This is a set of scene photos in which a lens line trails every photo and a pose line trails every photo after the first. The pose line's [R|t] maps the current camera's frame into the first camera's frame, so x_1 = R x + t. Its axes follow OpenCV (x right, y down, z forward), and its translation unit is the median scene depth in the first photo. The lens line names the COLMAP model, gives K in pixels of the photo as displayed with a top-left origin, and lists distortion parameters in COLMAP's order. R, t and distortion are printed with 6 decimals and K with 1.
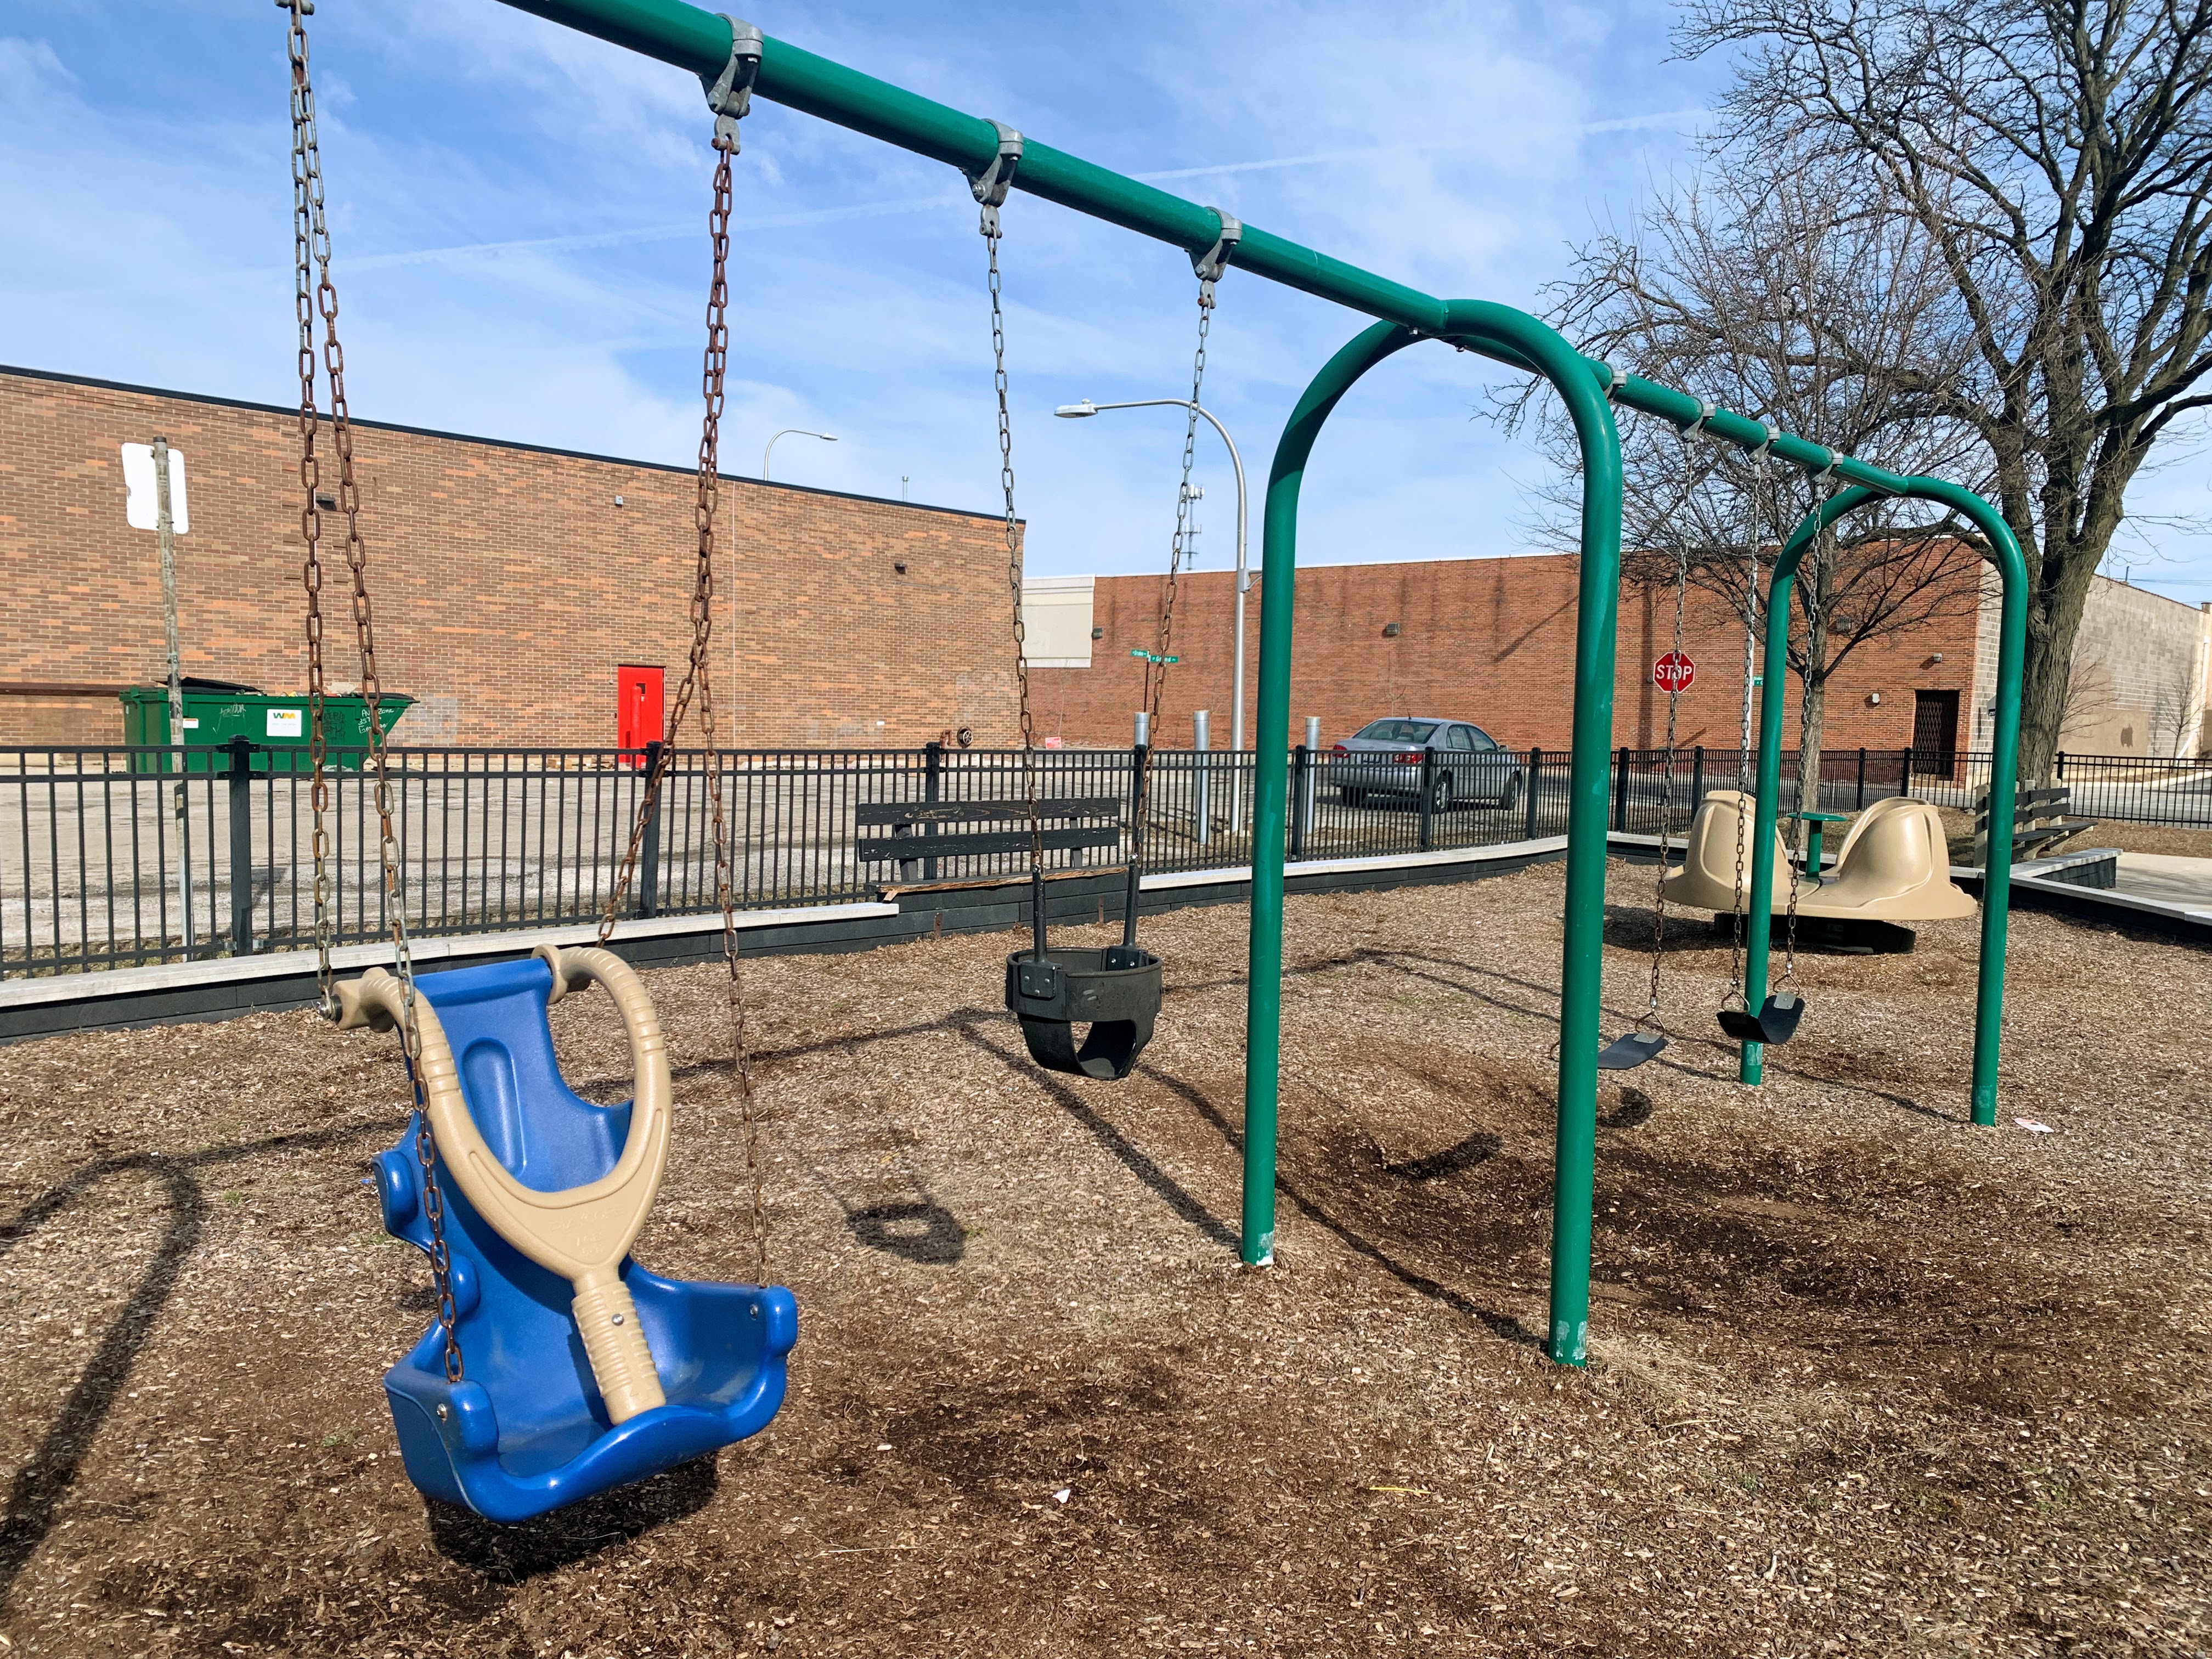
lens RADIAL K [[1640.1, 0, 1093.0], [0, 1640.1, 832.2], [0, 0, 1]] dist [-0.013725, 0.006421]
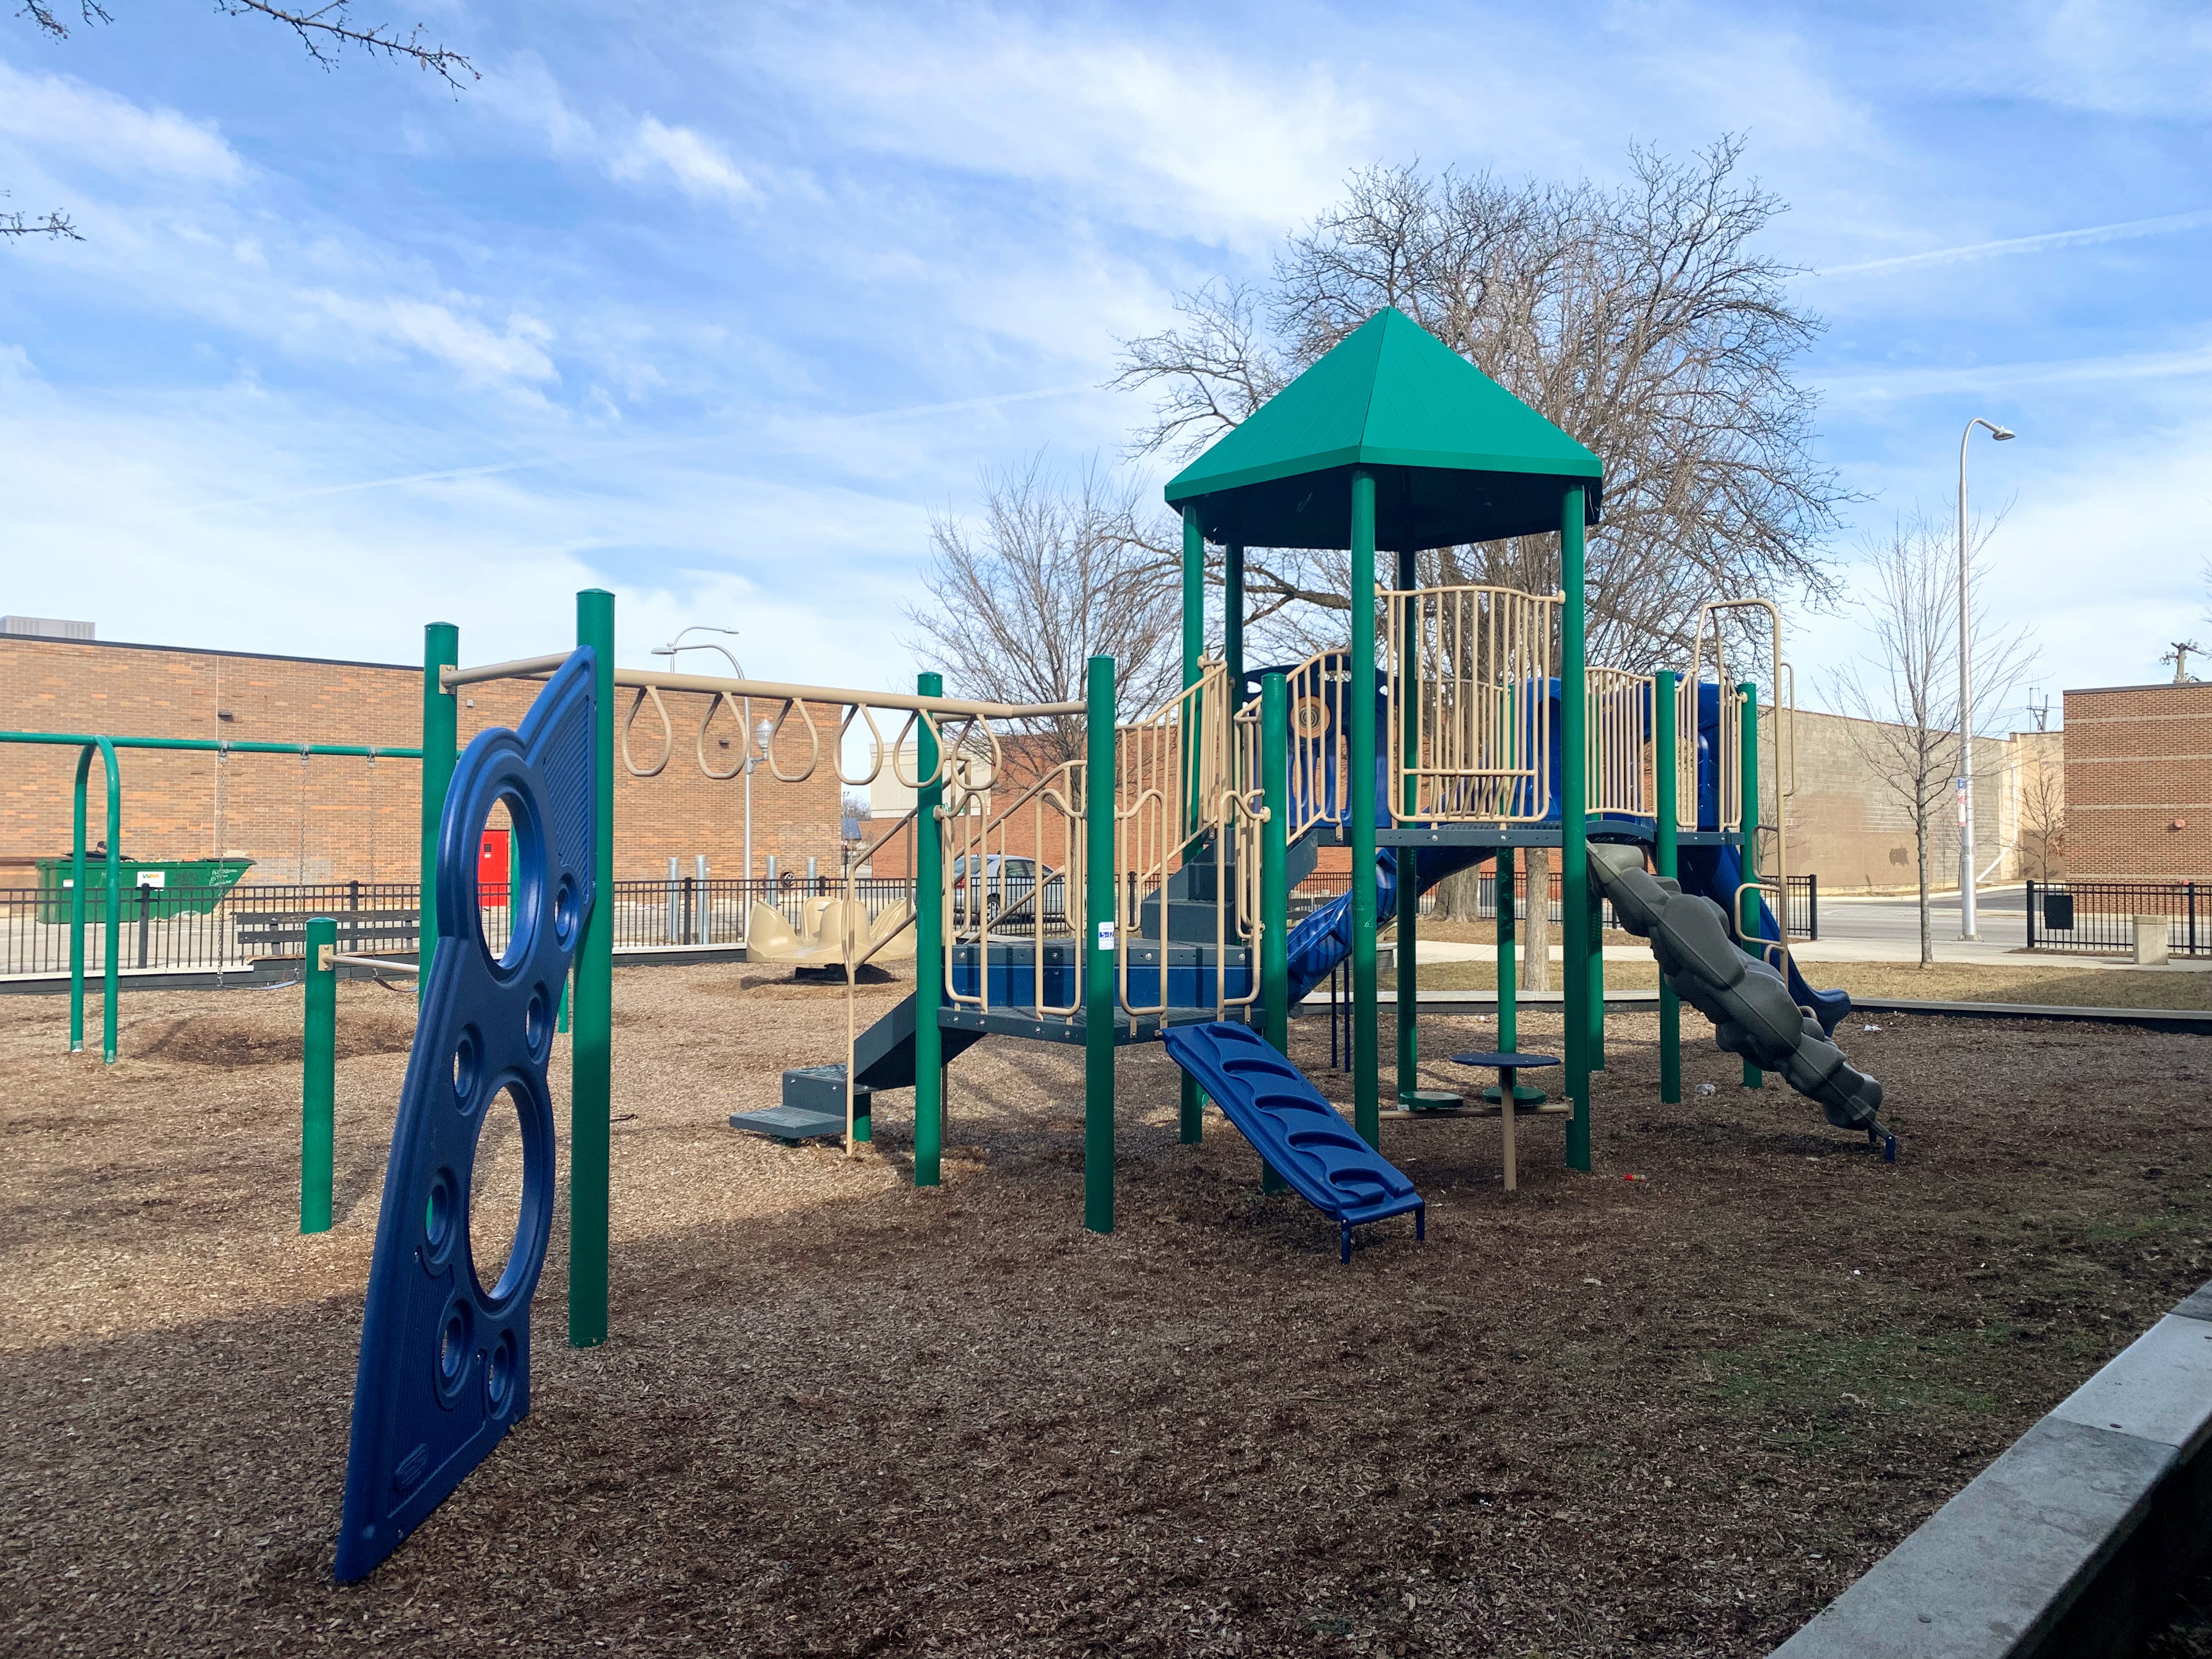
lens RADIAL K [[1640.1, 0, 1127.9], [0, 1640.1, 808.2], [0, 0, 1]] dist [-0.013725, 0.006421]
pose [[0.999520, -0.028558, -0.011980, 0.313353], [0.027231, 0.994693, -0.099222, 0.028740], [0.014750, 0.098848, 0.994993, -0.346472]]
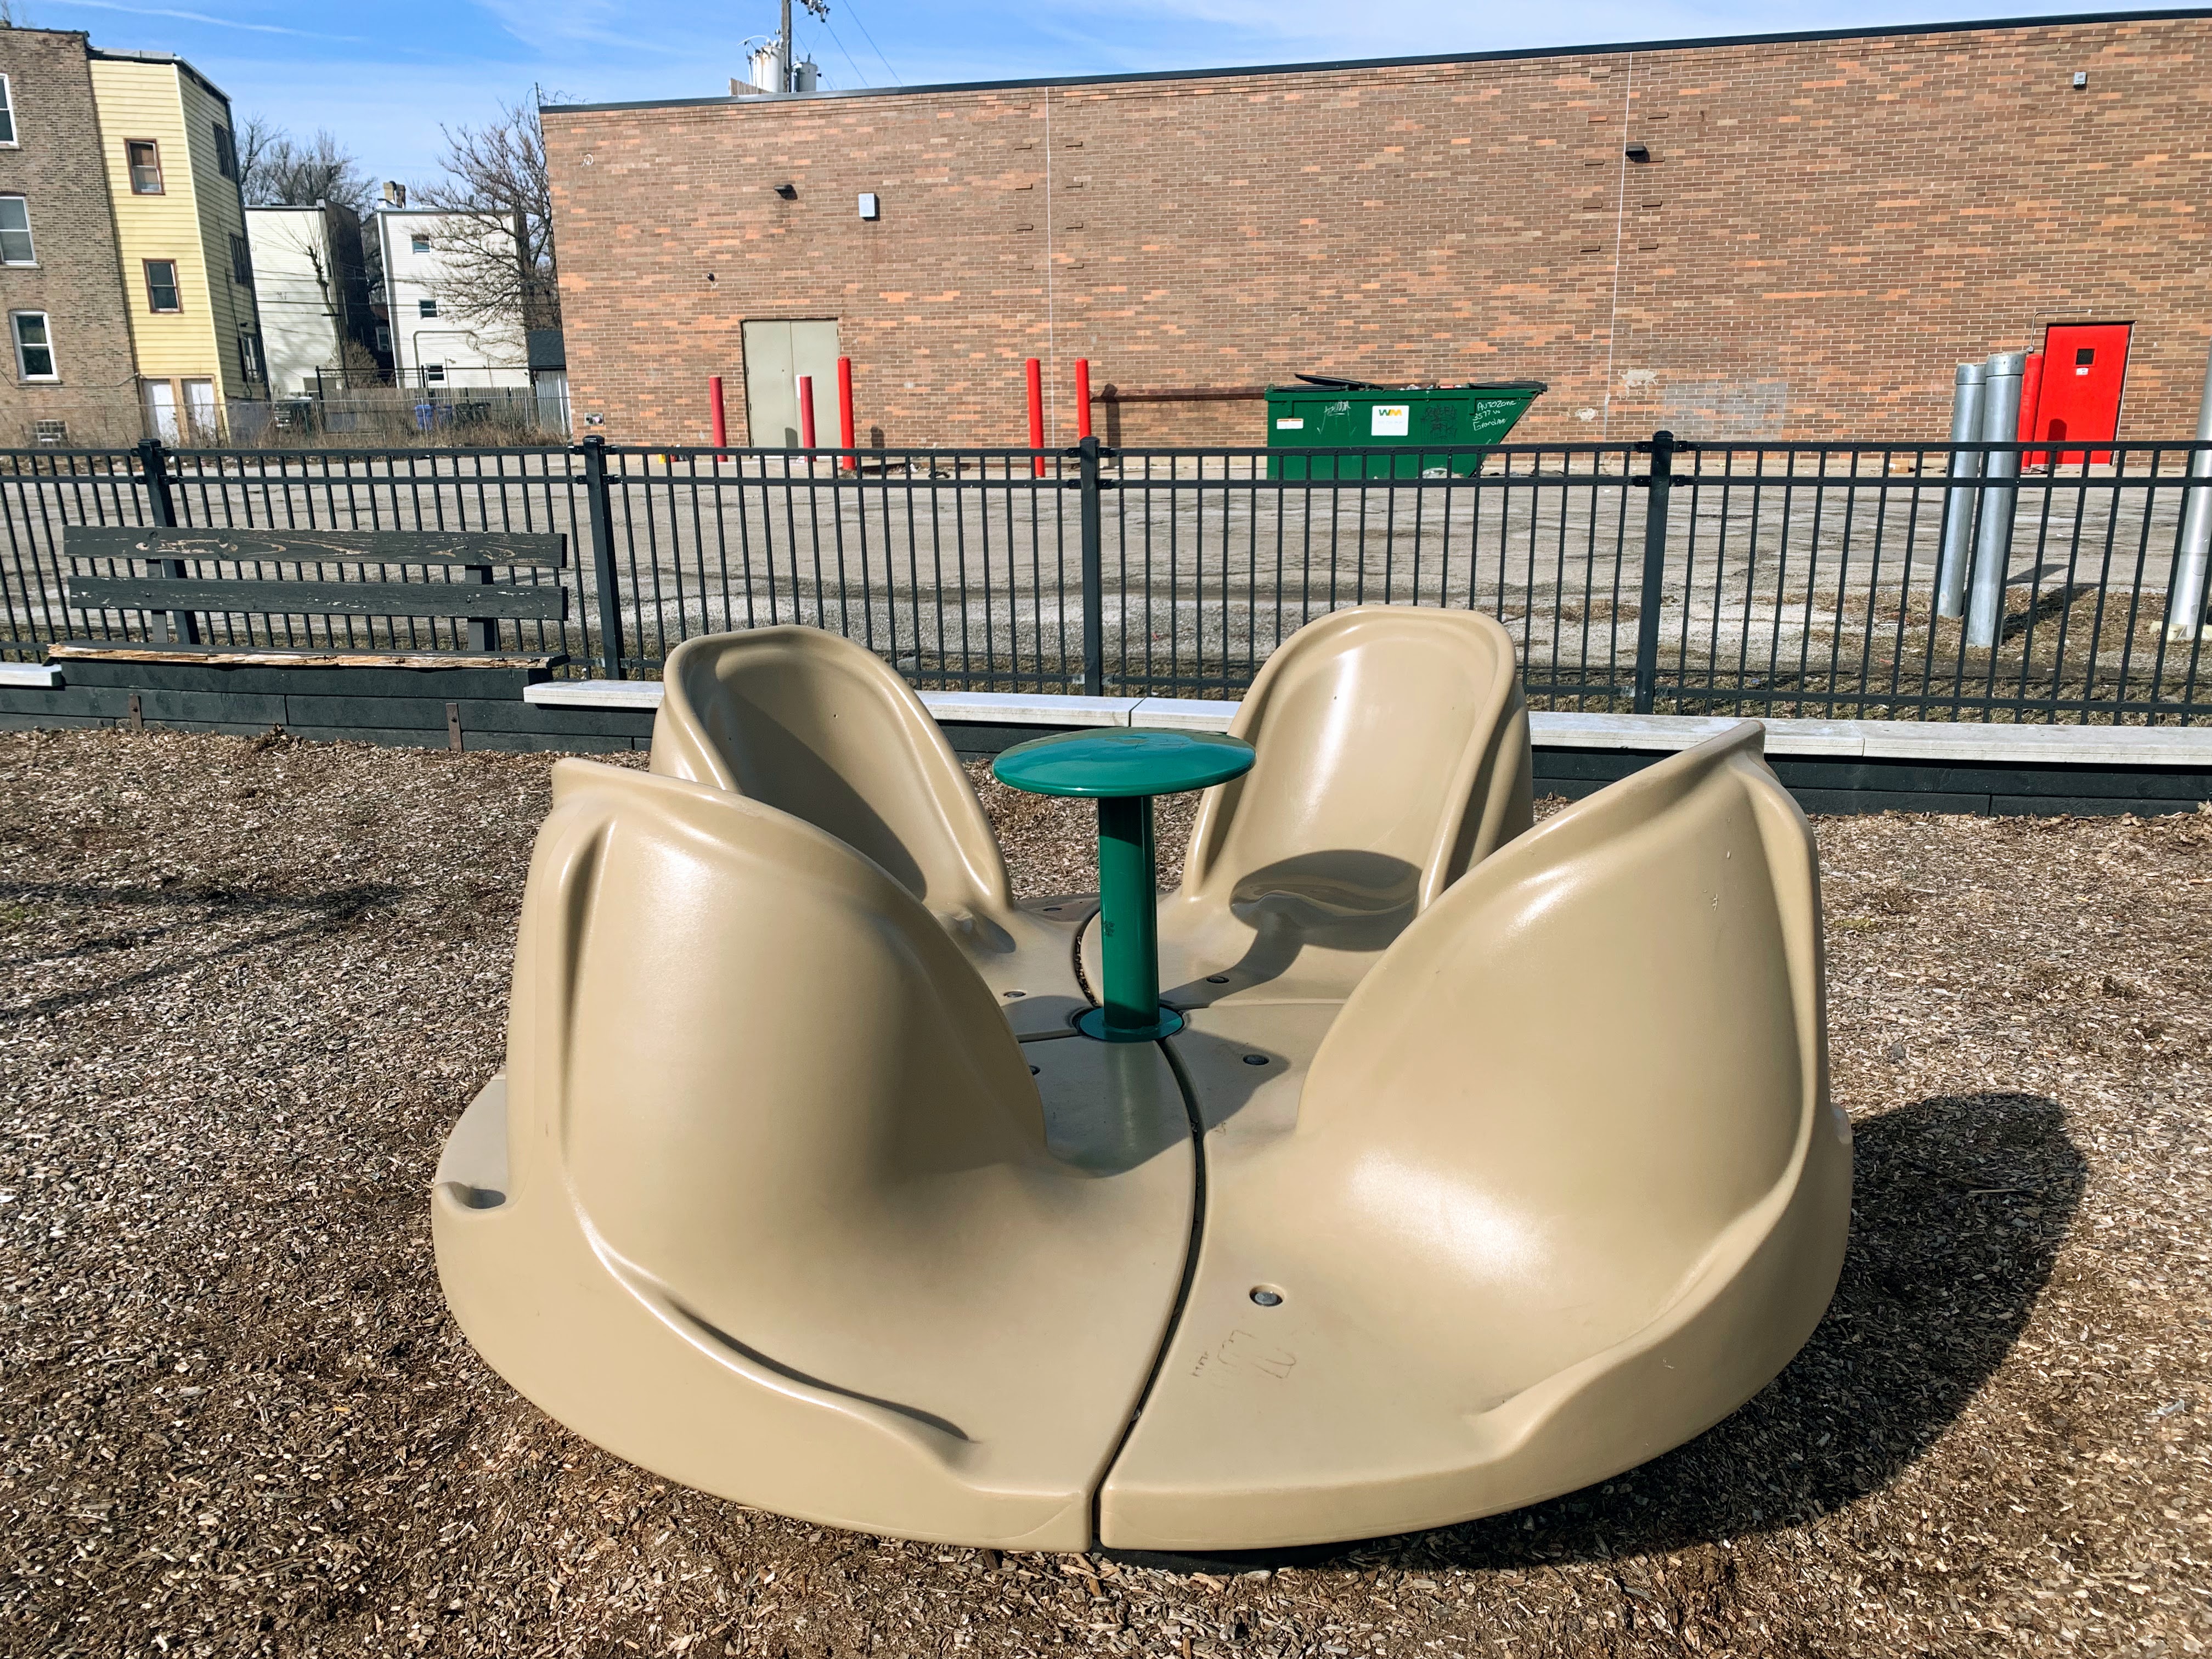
lens RADIAL K [[1678.5, 0, 1096.6], [0, 1678.5, 824.5], [0, 0, 1]] dist [0.029695, -0.022516]
pose [[0.473721, 0.186499, -0.860701, 0.248751], [-0.038939, 0.980800, 0.191091, -0.016482], [0.879814, -0.057009, 0.471887, 0.349506]]
